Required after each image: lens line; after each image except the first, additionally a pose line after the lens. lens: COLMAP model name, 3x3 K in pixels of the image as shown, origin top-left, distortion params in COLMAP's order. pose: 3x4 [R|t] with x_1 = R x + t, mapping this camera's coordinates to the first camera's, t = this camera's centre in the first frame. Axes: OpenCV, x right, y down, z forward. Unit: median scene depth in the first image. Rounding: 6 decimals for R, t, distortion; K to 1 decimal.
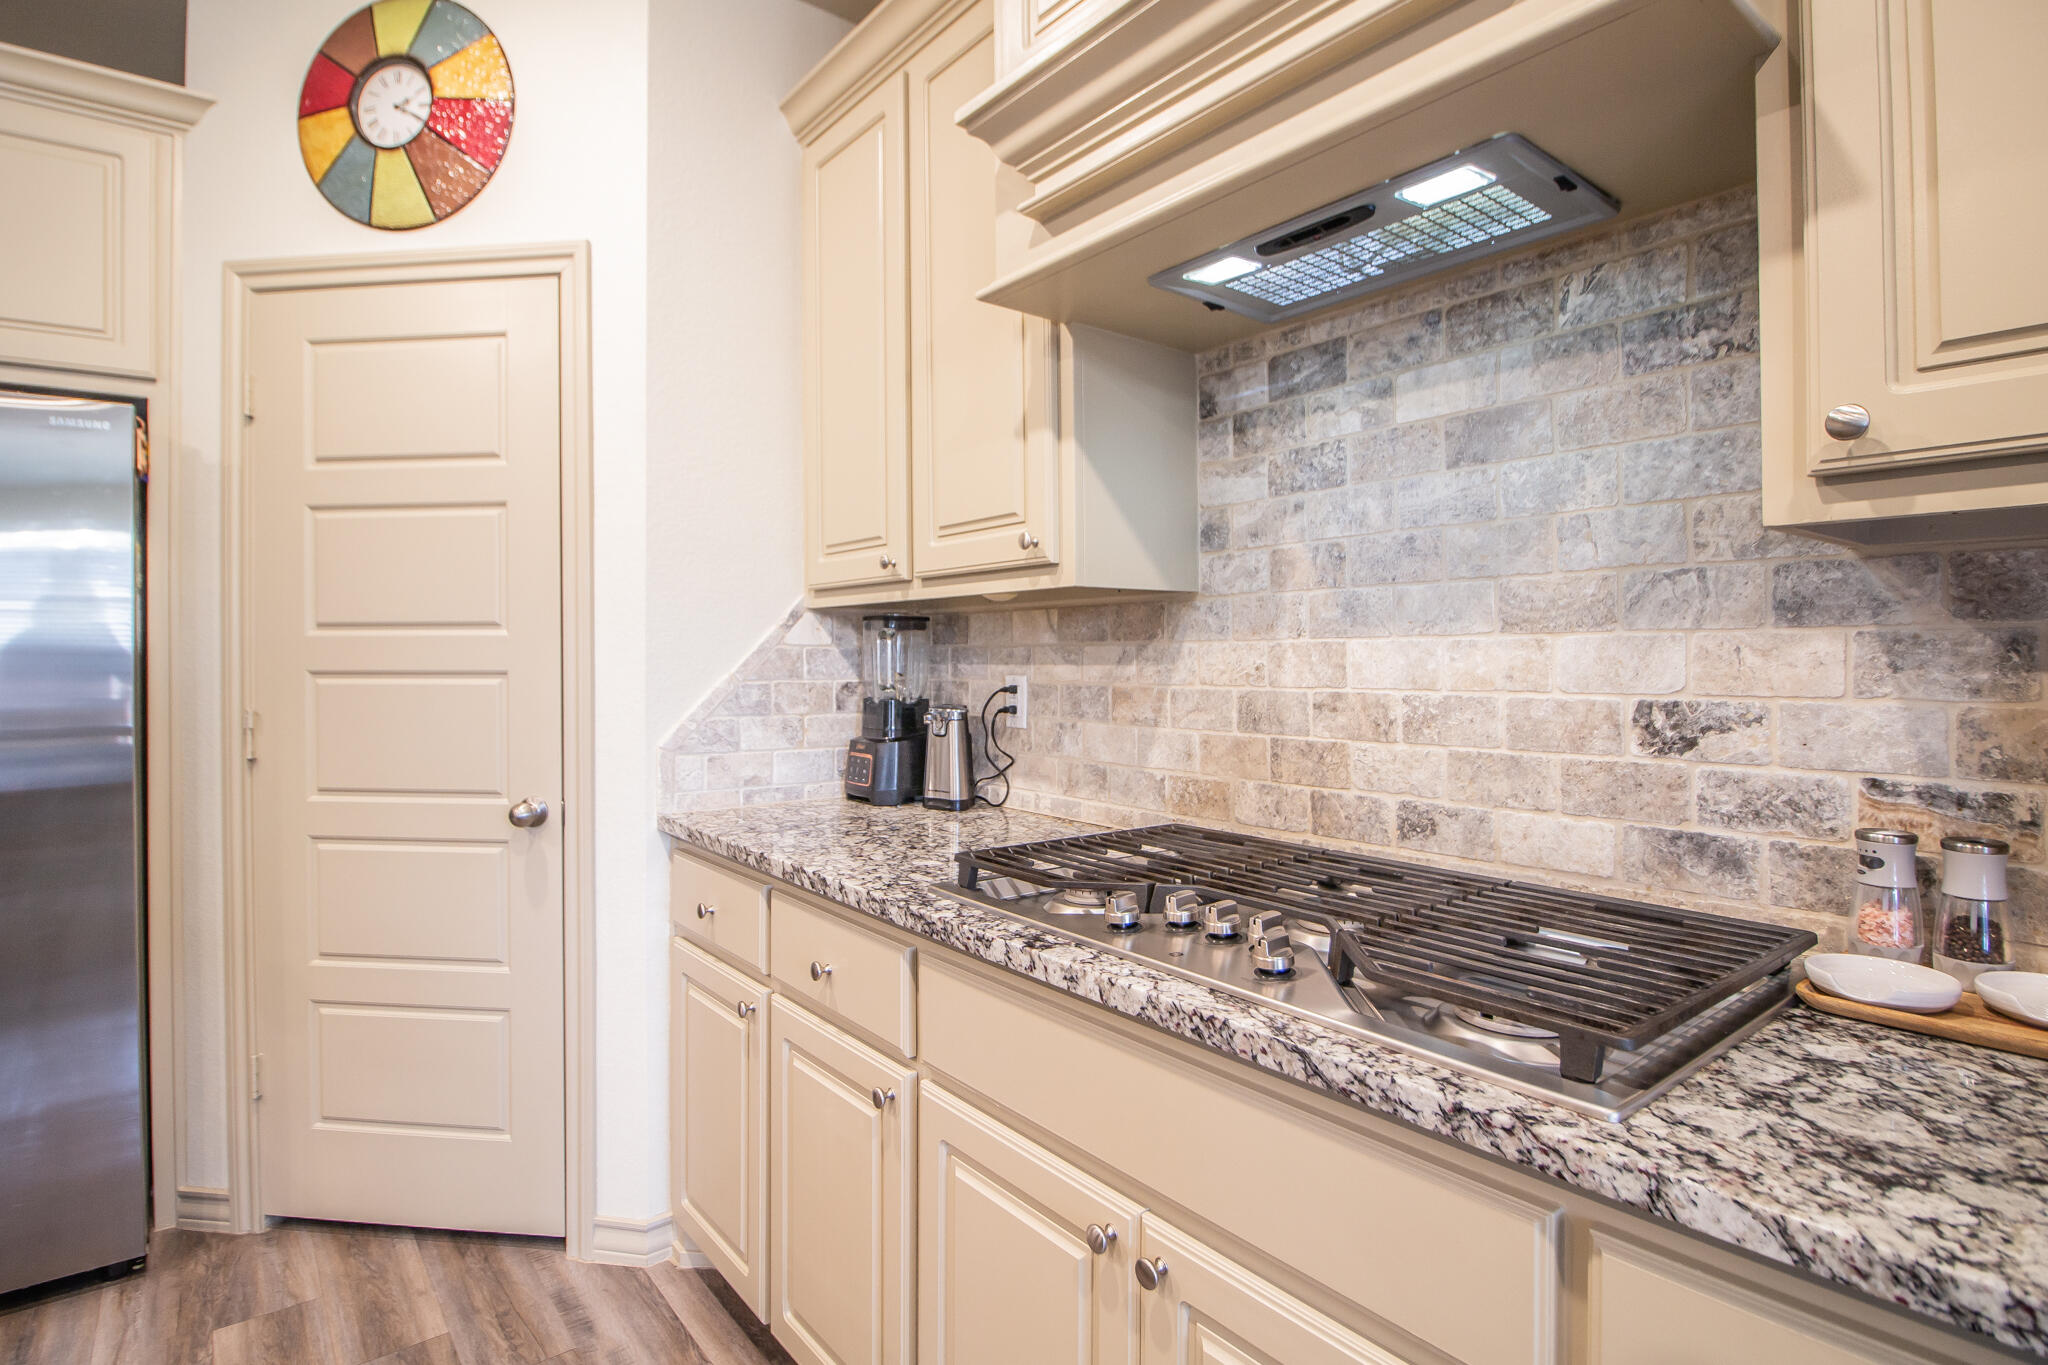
lens RADIAL K [[997.1, 0, 1046.6], [0, 997.1, 655.4], [0, 0, 1]] dist [-0.007859, -0.001859]
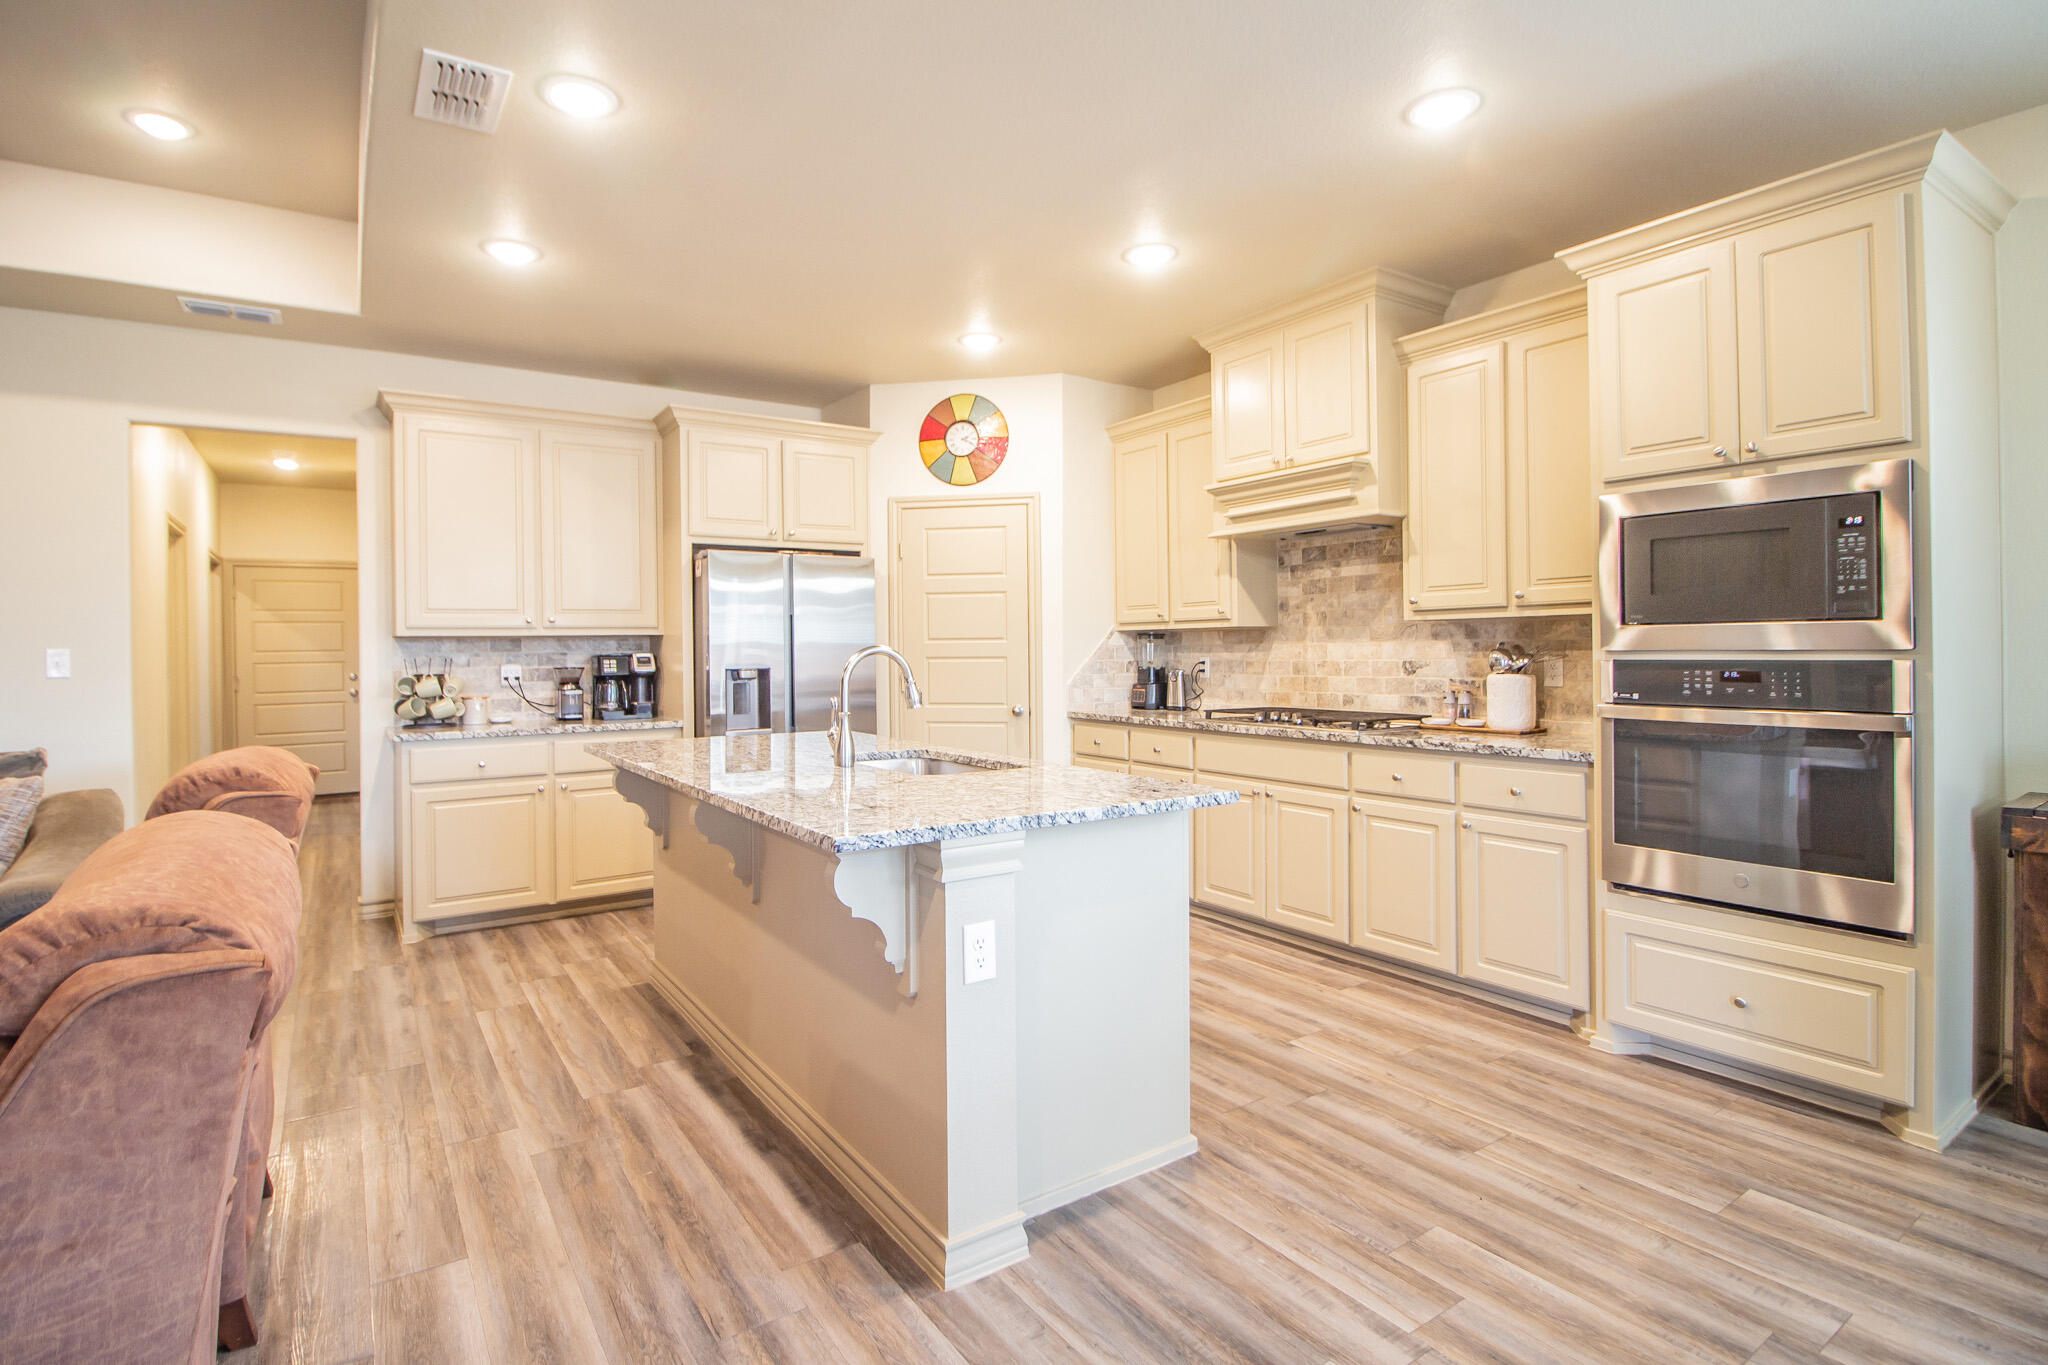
lens RADIAL K [[997.1, 0, 1018.3], [0, 997.1, 651.0], [0, 0, 1]] dist [-0.007859, -0.001859]
pose [[0.994364, -0.005627, -0.105869, -0.308490], [0.005758, 0.999983, 0.000934, -0.000312], [0.105862, -0.001538, 0.994380, -2.064265]]
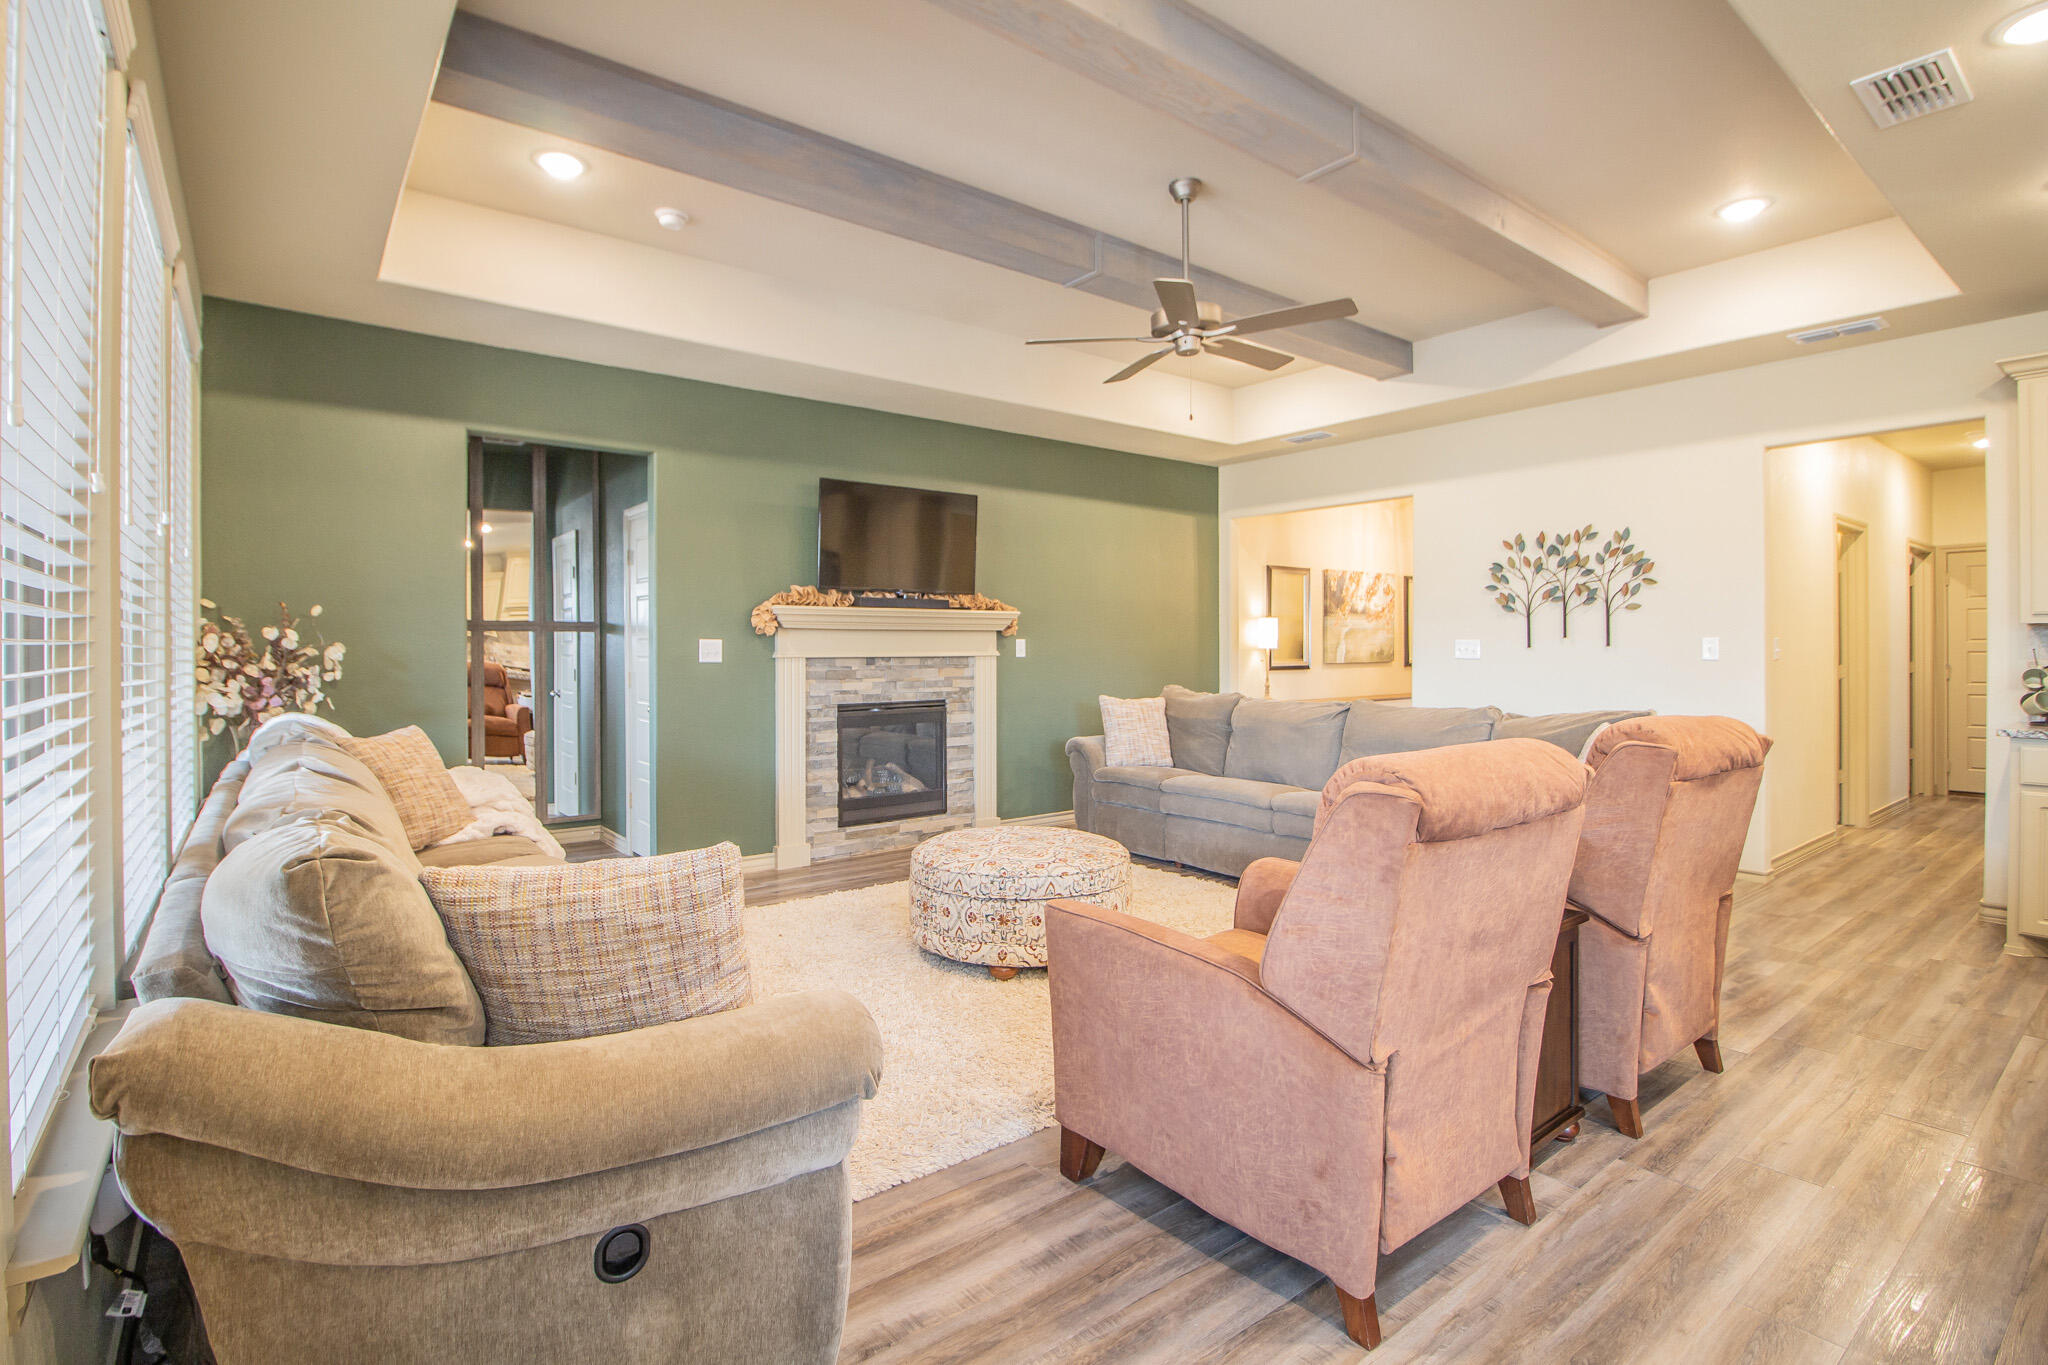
lens RADIAL K [[997.1, 0, 1022.4], [0, 997.1, 662.5], [0, 0, 1]] dist [-0.007859, -0.001859]
pose [[-0.035391, 0.020413, -0.999165, 0.381791], [0.001039, 0.999792, 0.020389, -0.004275], [0.999373, -0.000316, -0.035405, -1.950215]]
